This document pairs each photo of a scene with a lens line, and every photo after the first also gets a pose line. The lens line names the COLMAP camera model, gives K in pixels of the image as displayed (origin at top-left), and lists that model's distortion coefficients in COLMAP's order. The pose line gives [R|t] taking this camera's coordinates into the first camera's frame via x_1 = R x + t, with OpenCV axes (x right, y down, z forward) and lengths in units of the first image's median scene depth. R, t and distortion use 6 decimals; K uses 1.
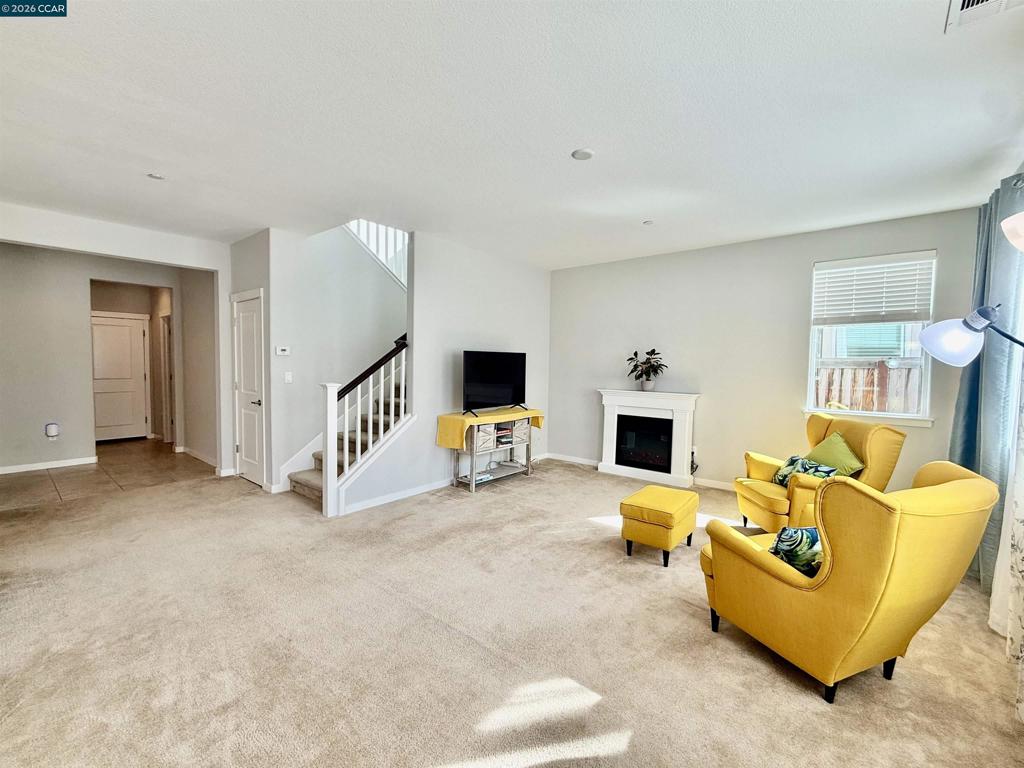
lens RADIAL K [[445.6, 0, 508.3], [0, 445.6, 387.1], [0, 0, 1]] dist [0.002341, -0.001981]
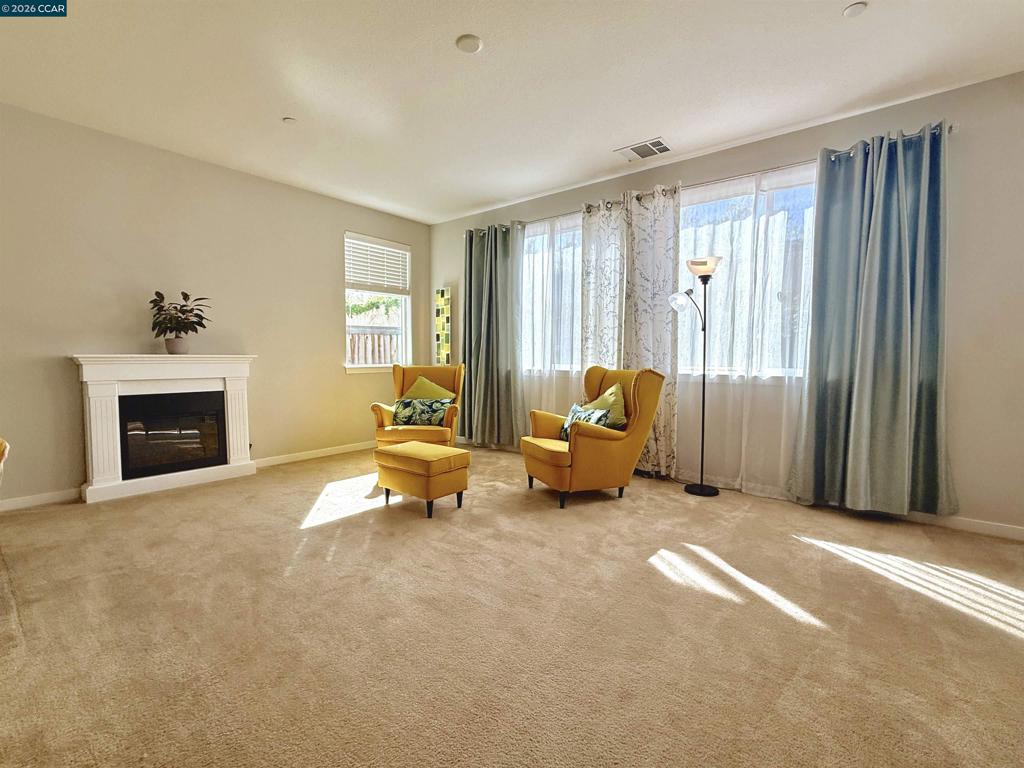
lens RADIAL K [[481.6, 0, 513.5], [0, 481.6, 389.1], [0, 0, 1]] dist [-0.001636, 0.000571]
pose [[-0.041724, -0.071442, 0.996572, -0.457830], [0.046131, 0.996239, 0.073350, 0.034064], [-0.998064, 0.049033, -0.038272, 0.568791]]
